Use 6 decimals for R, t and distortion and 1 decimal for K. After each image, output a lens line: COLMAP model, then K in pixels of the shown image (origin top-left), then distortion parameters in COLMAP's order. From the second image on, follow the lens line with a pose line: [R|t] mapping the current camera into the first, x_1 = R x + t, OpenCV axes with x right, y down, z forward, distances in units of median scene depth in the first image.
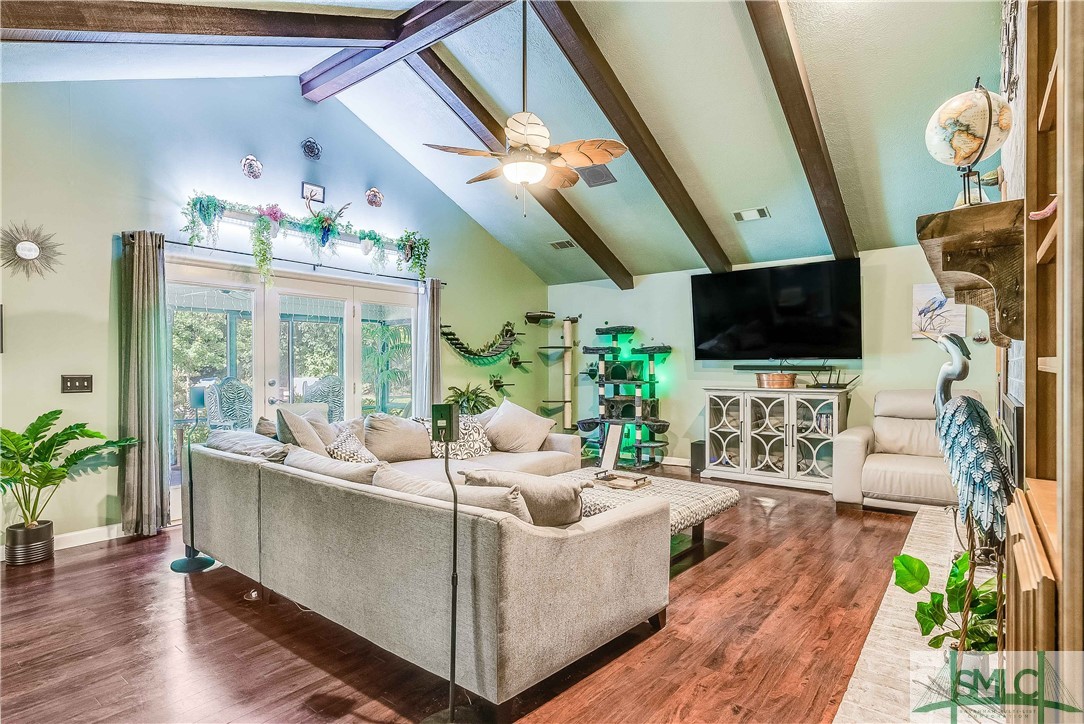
lens RADIAL K [[554.6, 0, 535.5], [0, 554.6, 371.7], [0, 0, 1]] dist [-0.004021, 0.000137]
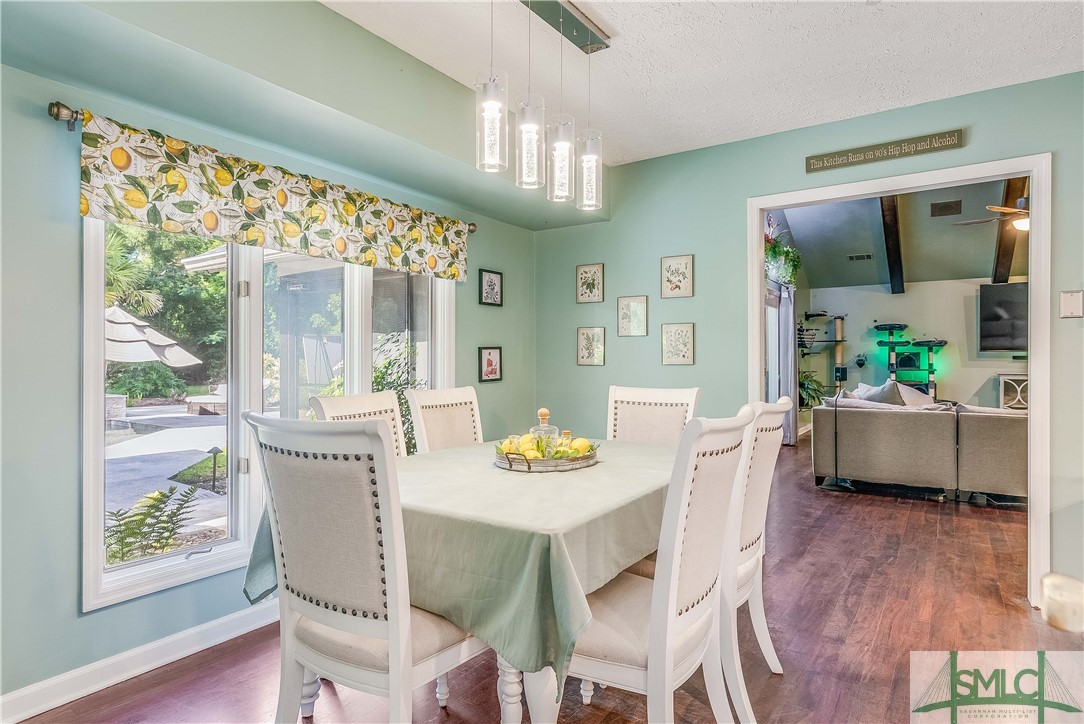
lens RADIAL K [[621.1, 0, 533.1], [0, 621.1, 356.5], [0, 0, 1]] dist [-0.002590, -0.000353]
pose [[0.996012, -0.004475, 0.089111, -0.863918], [0.005501, 0.999921, -0.011274, -0.000019], [-0.089054, 0.011719, 0.995958, -0.314058]]
